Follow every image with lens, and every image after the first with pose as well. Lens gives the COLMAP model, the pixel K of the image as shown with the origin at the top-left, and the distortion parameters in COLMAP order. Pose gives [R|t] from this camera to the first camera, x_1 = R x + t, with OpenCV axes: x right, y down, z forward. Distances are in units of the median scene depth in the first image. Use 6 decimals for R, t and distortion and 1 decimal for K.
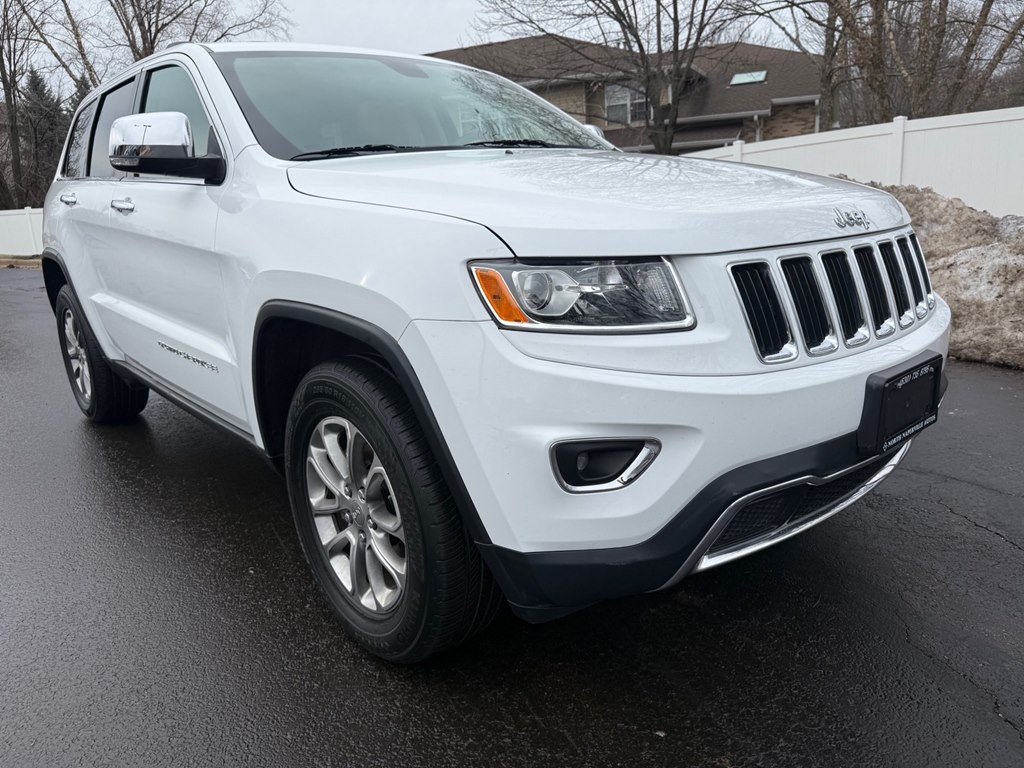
lens RADIAL K [[722.8, 0, 512.0], [0, 722.8, 384.0], [0, 0, 1]] dist [0.073695, -0.093823]
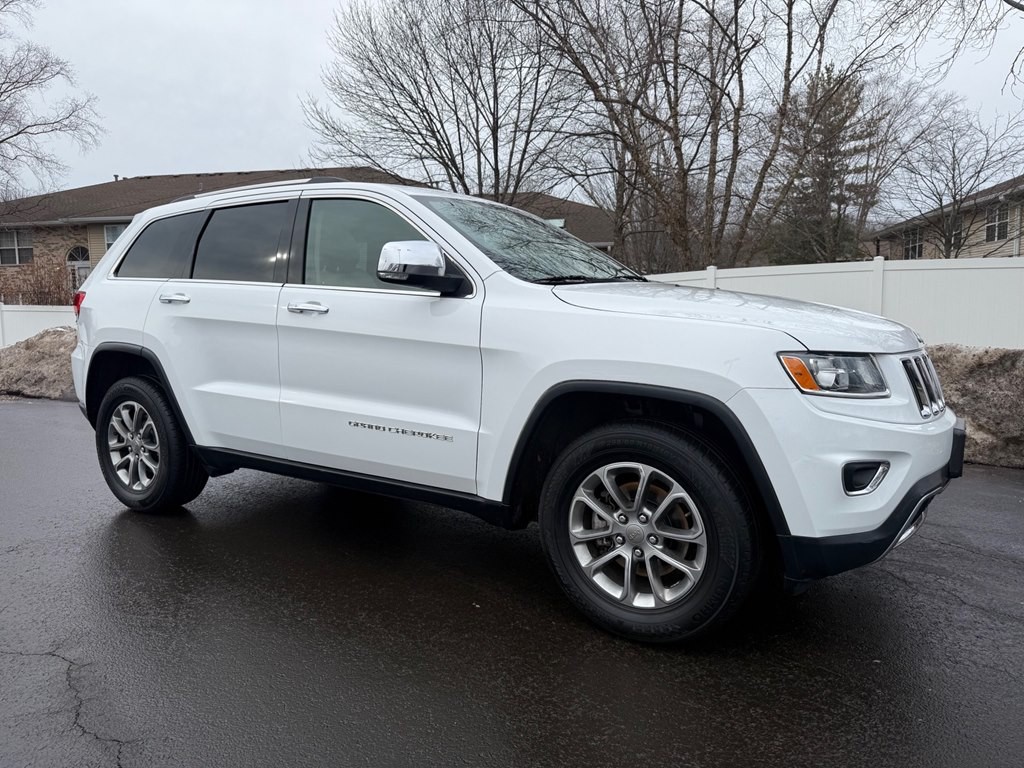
lens RADIAL K [[722.8, 0, 512.0], [0, 722.8, 384.0], [0, 0, 1]] dist [0.073695, -0.093823]
pose [[0.957084, 0.016854, 0.289319, -0.913737], [0.029650, 0.987375, -0.155603, 0.112959], [-0.288288, 0.157503, 0.944501, -0.297555]]
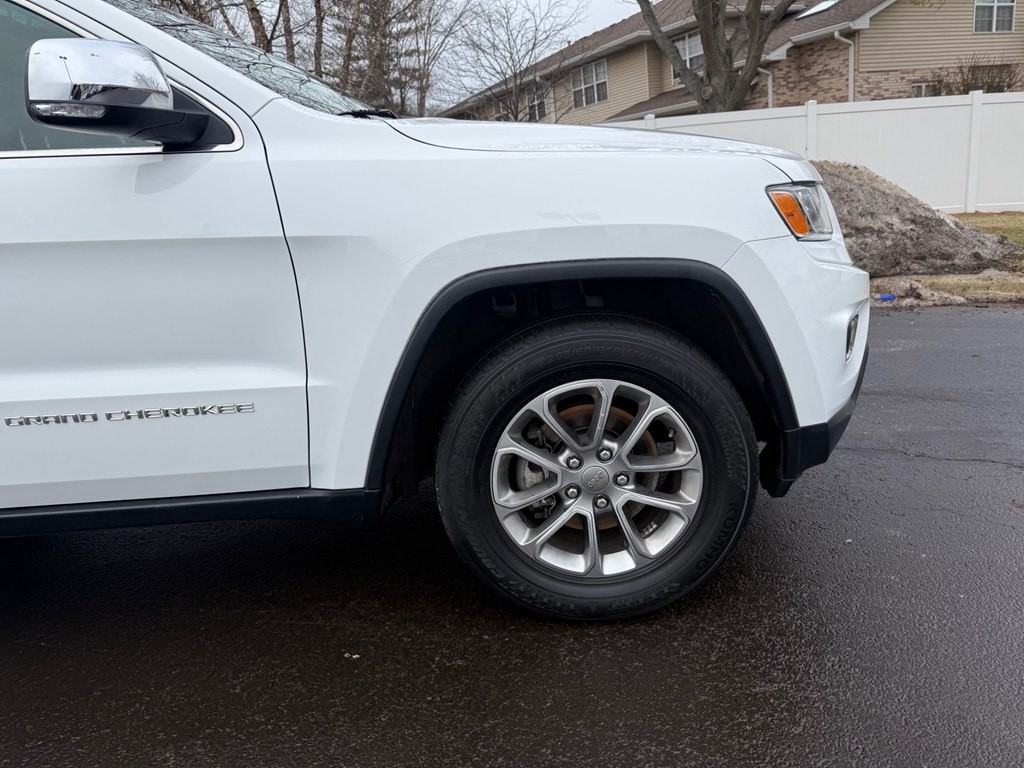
lens RADIAL K [[722.8, 0, 512.0], [0, 722.8, 384.0], [0, 0, 1]] dist [0.073695, -0.093823]
pose [[0.645846, -0.208486, 0.734450, -1.042786], [0.250002, 0.966706, 0.054574, -0.024871], [-0.721375, 0.148367, 0.676465, 0.452140]]
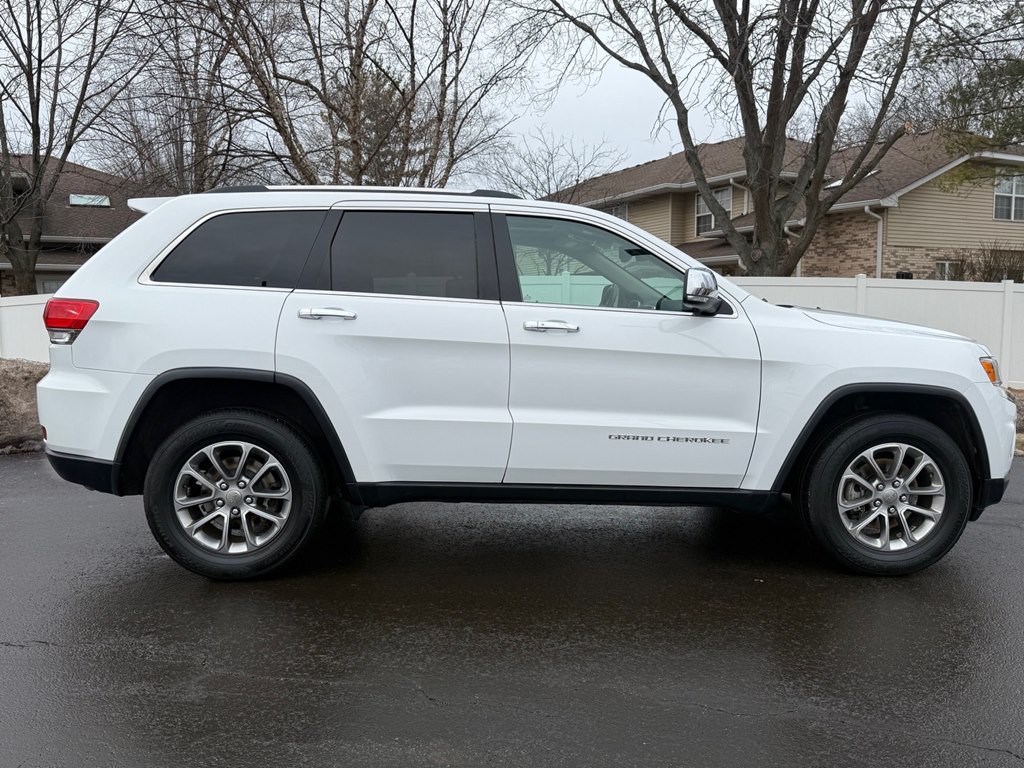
lens RADIAL K [[816.0, 0, 512.0], [0, 816.0, 384.0], [0, 0, 1]] dist [0.093239, -0.237398]
pose [[0.630398, -0.011251, 0.776191, -2.630530], [0.163475, 0.979396, -0.118572, -0.011724], [-0.758864, 0.201636, 0.619248, 0.415351]]
